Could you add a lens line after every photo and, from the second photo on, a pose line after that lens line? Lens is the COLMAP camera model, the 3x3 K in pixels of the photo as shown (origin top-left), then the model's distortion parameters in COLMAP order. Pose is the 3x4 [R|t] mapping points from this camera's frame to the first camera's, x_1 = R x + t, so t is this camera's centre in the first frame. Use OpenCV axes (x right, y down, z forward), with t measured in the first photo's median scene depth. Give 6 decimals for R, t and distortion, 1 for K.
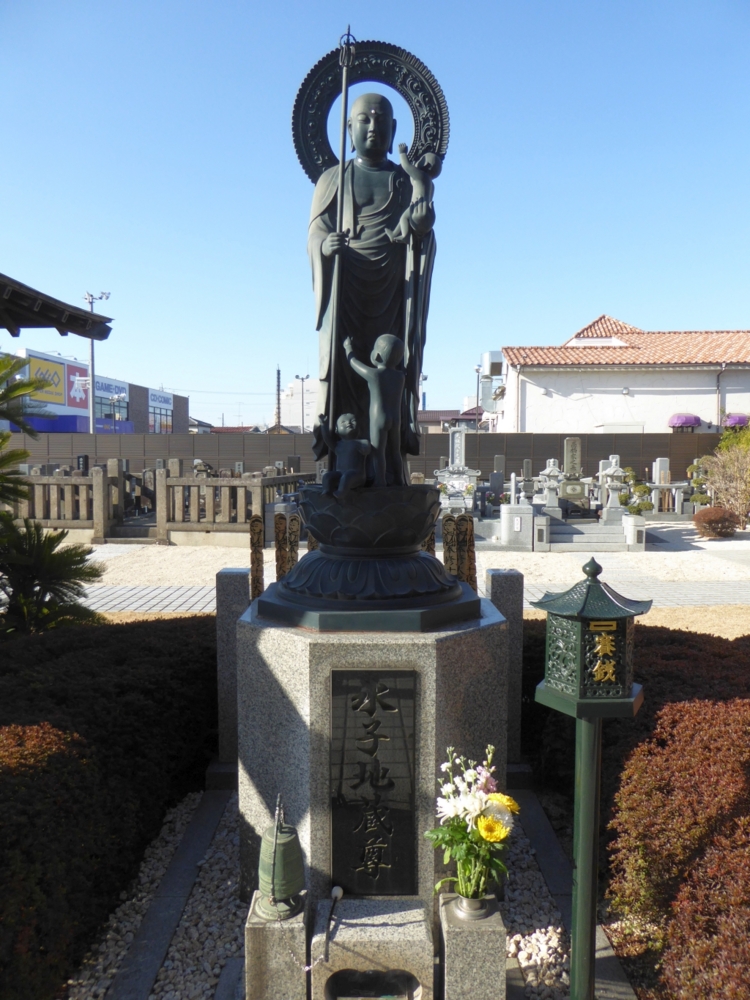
lens RADIAL K [[697.1, 0, 375.9], [0, 697.1, 499.6], [0, 0, 1]] dist [-0.000446, -0.000533]
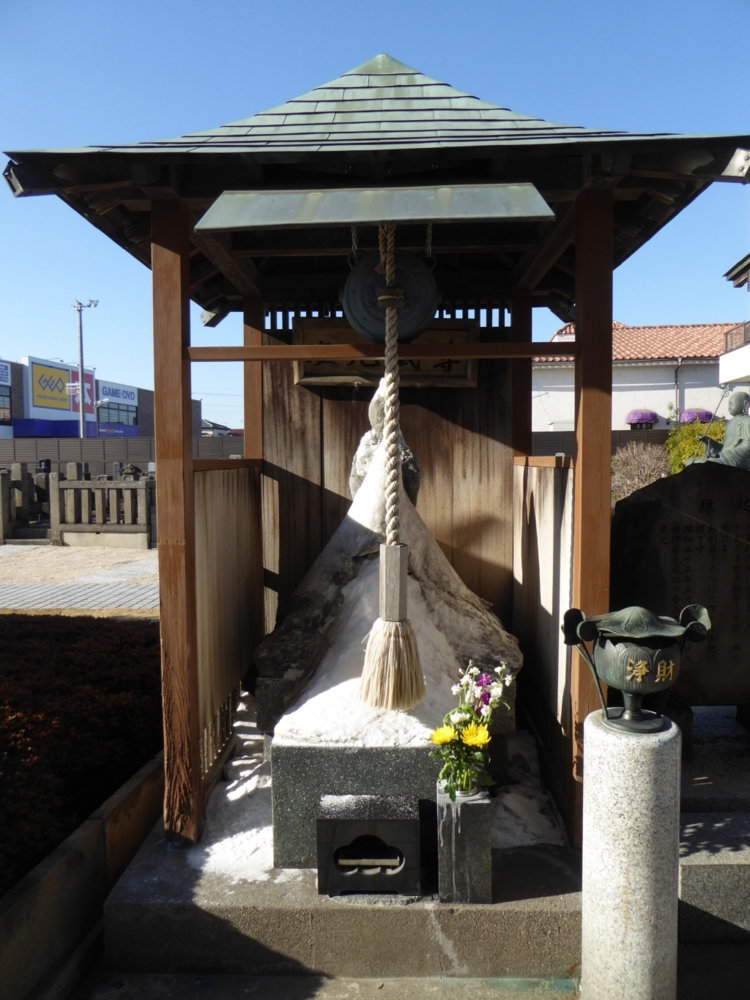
lens RADIAL K [[697.1, 0, 372.2], [0, 697.1, 502.0], [0, 0, 1]] dist [-0.000446, -0.000533]
pose [[0.998522, -0.008874, -0.053626, 0.115277], [0.009068, 0.999953, 0.003363, 0.000304], [0.053594, -0.003844, 0.998555, -0.006795]]
